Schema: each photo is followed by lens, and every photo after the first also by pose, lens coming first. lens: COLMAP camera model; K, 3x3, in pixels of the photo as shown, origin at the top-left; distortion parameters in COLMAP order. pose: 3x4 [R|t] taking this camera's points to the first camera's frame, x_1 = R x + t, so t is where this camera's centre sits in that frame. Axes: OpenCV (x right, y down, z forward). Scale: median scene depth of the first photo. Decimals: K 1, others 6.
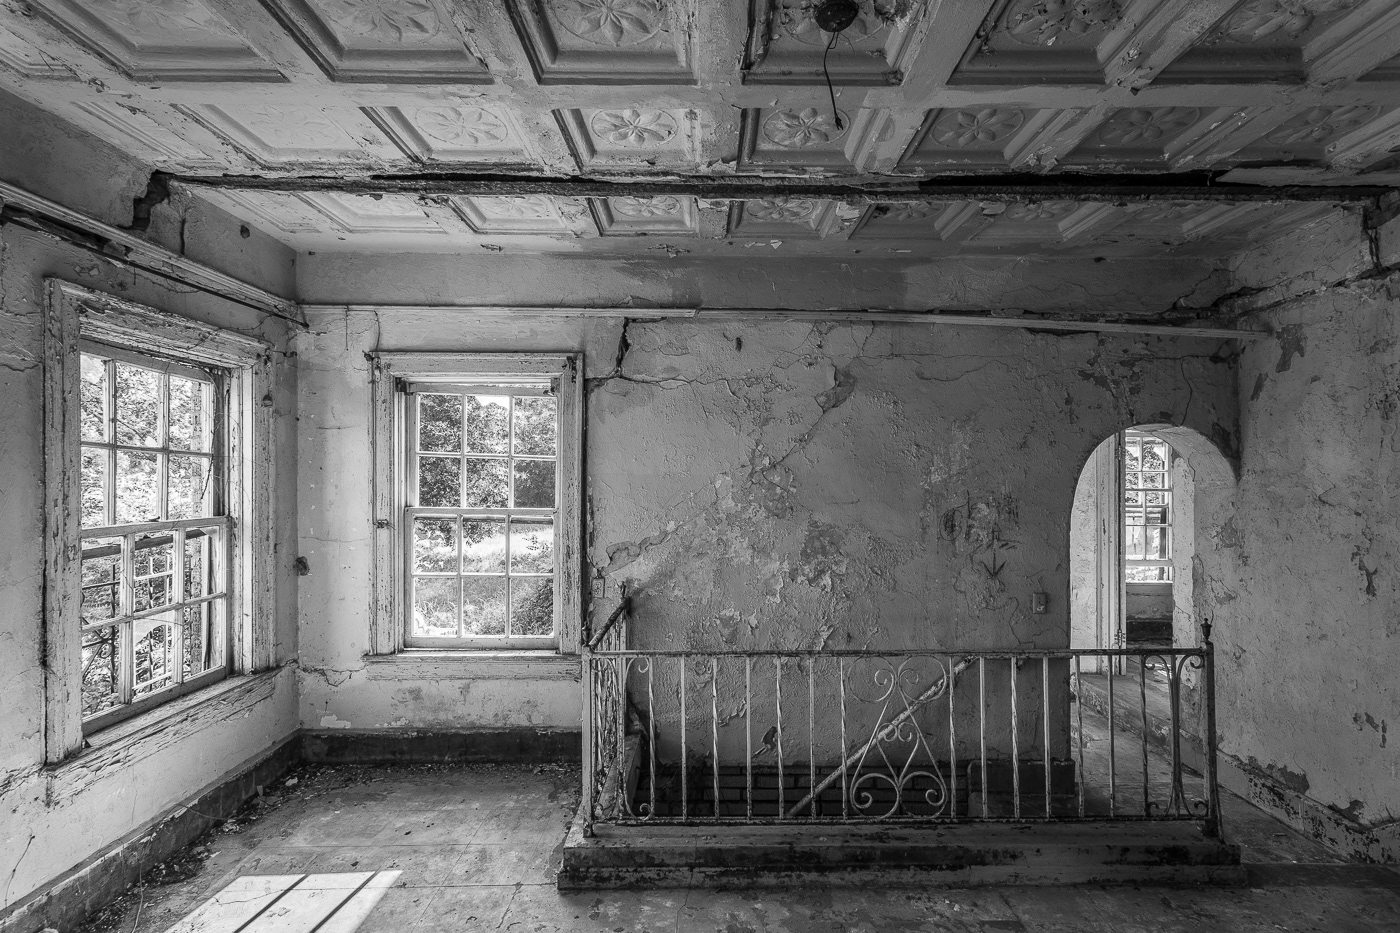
lens RADIAL K [[661.3, 0, 709.8], [0, 661.3, 469.0], [0, 0, 1]] dist [0.004379, 0.000158]
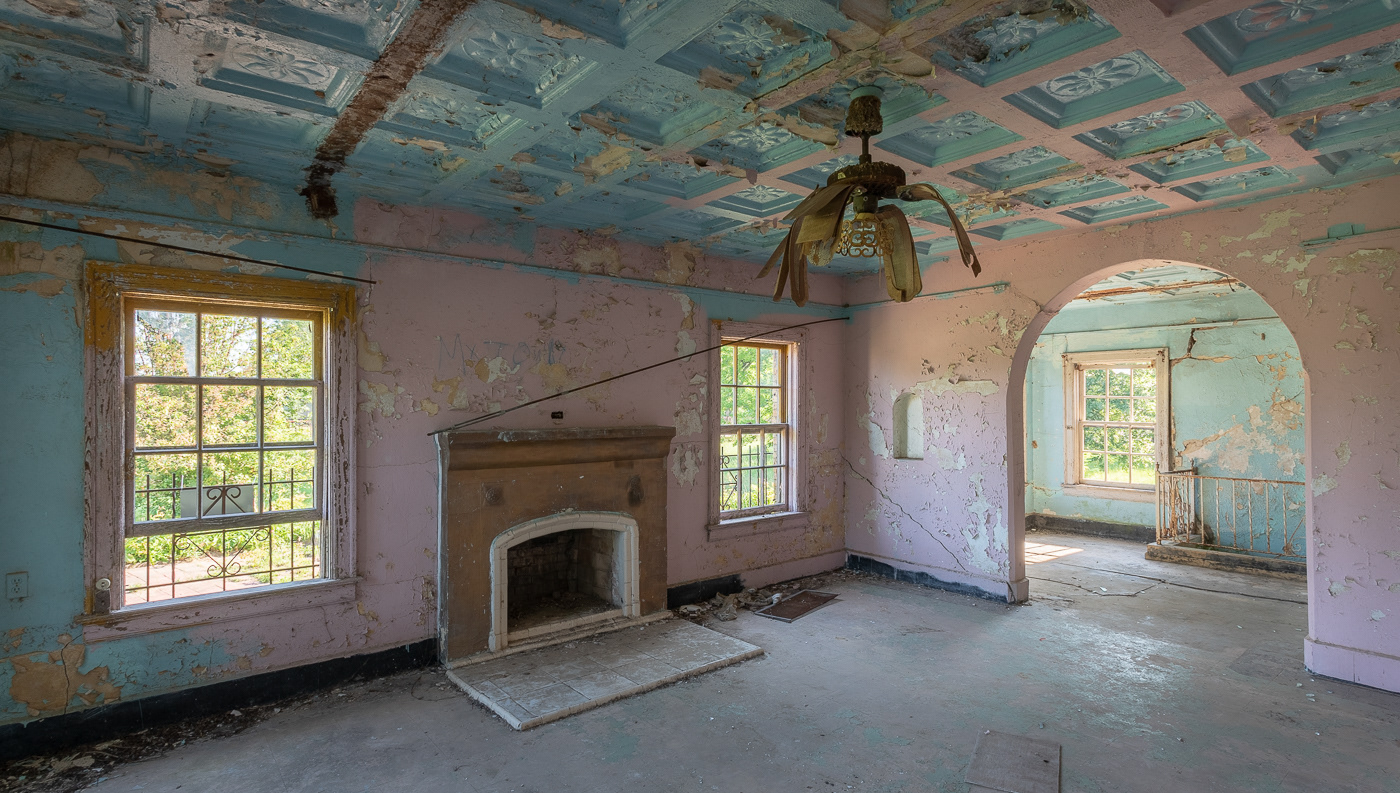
lens RADIAL K [[709.8, 0, 702.1], [0, 709.8, 399.6], [0, 0, 1]] dist [0.000039, 0.000239]
pose [[0.640489, -0.006799, -0.767938, 0.576641], [0.009639, 0.999953, -0.000814, -0.023106], [0.767907, -0.006880, 0.640524, -1.540070]]
